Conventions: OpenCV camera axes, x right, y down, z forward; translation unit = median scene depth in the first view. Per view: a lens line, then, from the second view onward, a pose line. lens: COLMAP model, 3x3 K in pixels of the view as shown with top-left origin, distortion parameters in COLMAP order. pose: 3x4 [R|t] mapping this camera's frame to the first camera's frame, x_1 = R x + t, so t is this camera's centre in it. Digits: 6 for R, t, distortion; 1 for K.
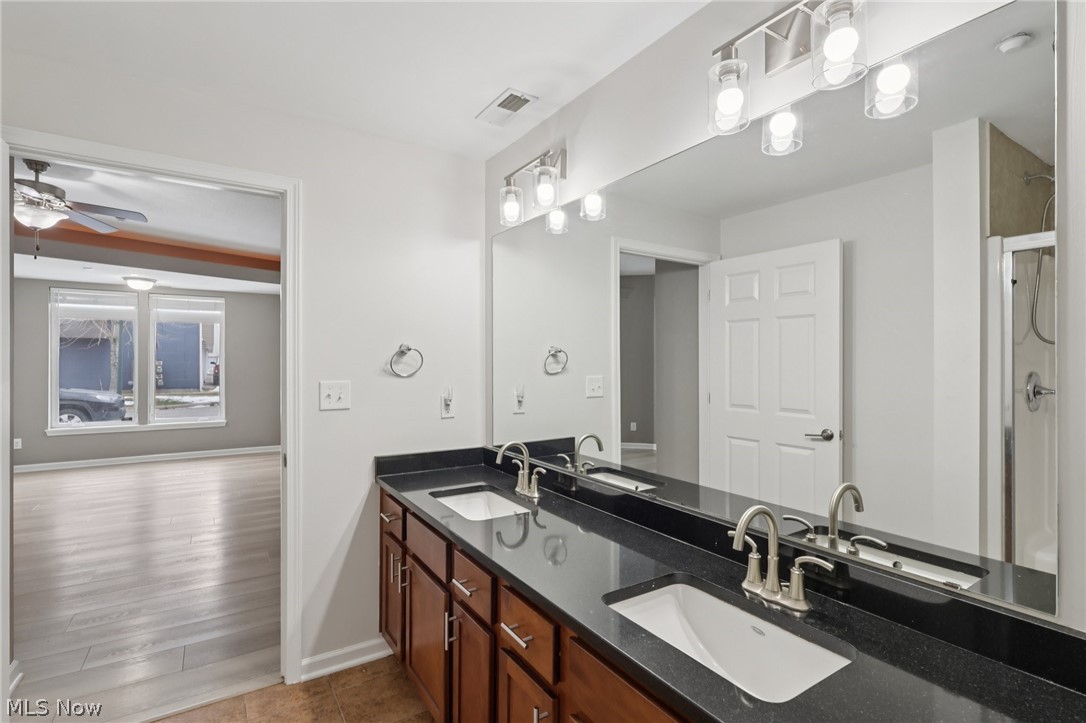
lens RADIAL K [[507.1, 0, 539.2], [0, 507.1, 362.5], [0, 0, 1]] dist [-0.005272, 0.001654]
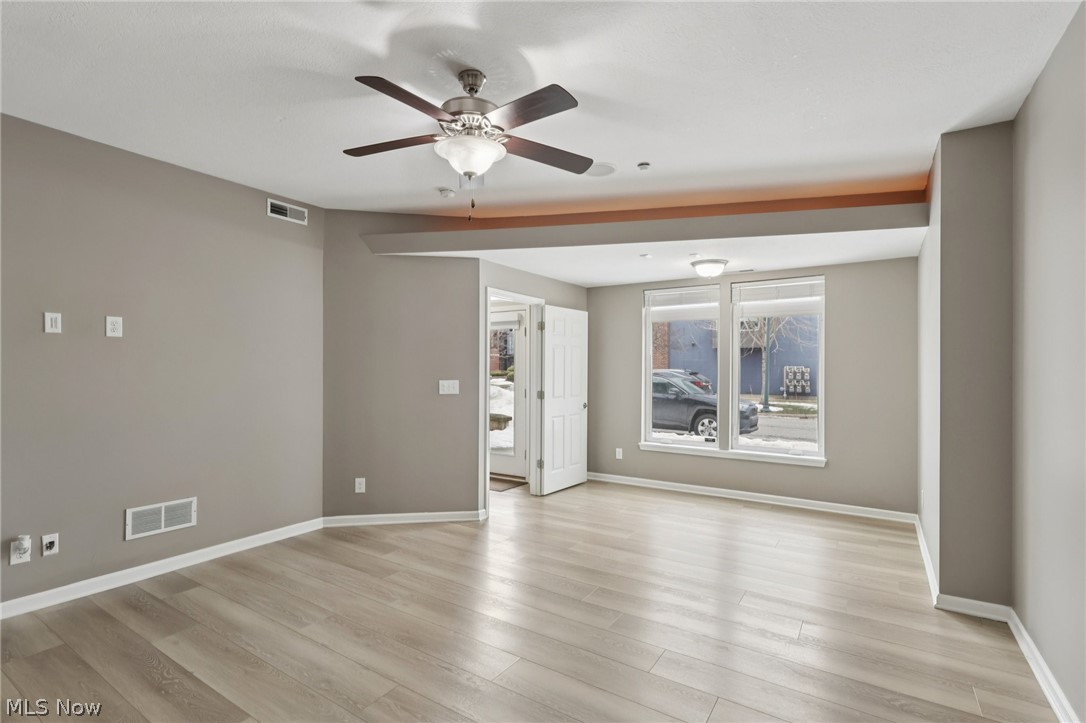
lens RADIAL K [[507.1, 0, 537.0], [0, 507.1, 364.2], [0, 0, 1]] dist [-0.005272, 0.001654]
pose [[0.400918, -0.006720, -0.916089, -0.325254], [-0.002316, 0.999962, -0.008348, -0.007302], [0.916111, 0.005469, 0.400888, 0.774057]]
